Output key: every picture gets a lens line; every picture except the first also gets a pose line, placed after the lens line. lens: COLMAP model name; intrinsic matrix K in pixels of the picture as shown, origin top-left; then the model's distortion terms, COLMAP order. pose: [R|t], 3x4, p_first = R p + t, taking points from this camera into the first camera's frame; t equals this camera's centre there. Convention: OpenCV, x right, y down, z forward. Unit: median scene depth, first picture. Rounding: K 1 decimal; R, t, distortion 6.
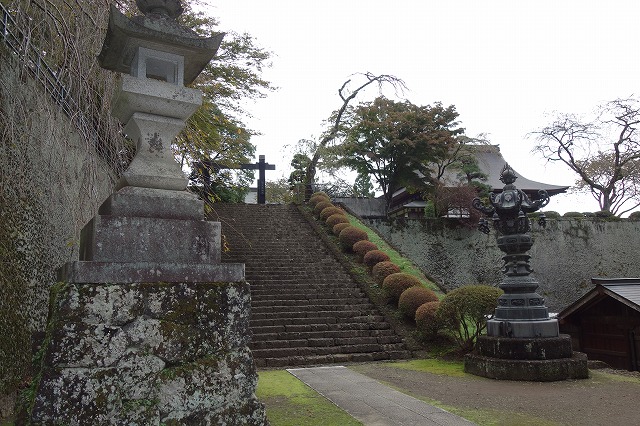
lens RADIAL K [[504.8, 0, 320.0], [0, 504.8, 213.0], [0, 0, 1]] dist [-0.010557, -0.015752]
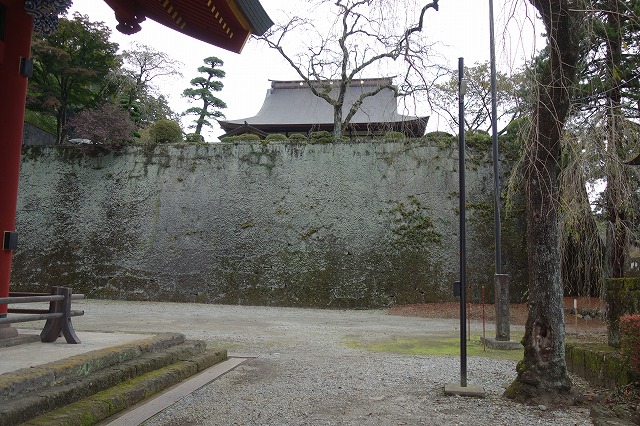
lens RADIAL K [[504.8, 0, 320.0], [0, 504.8, 213.0], [0, 0, 1]] dist [-0.010557, -0.015752]
pose [[0.933186, 0.001999, -0.359388, 0.877962], [0.010514, 0.999405, 0.032861, 0.097289], [0.359239, -0.034444, 0.932610, 0.307755]]
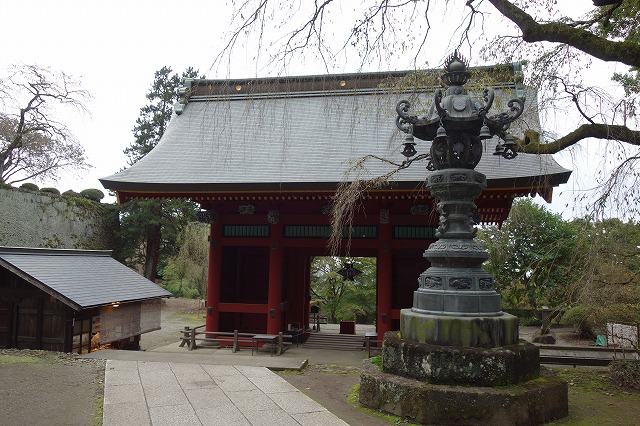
lens RADIAL K [[504.8, 0, 320.0], [0, 504.8, 213.0], [0, 0, 1]] dist [-0.010557, -0.015752]
pose [[0.436191, 0.124442, 0.891208, 0.007410], [-0.173397, 0.983454, -0.052456, 0.008320], [-0.882990, -0.131652, 0.450552, 0.042006]]
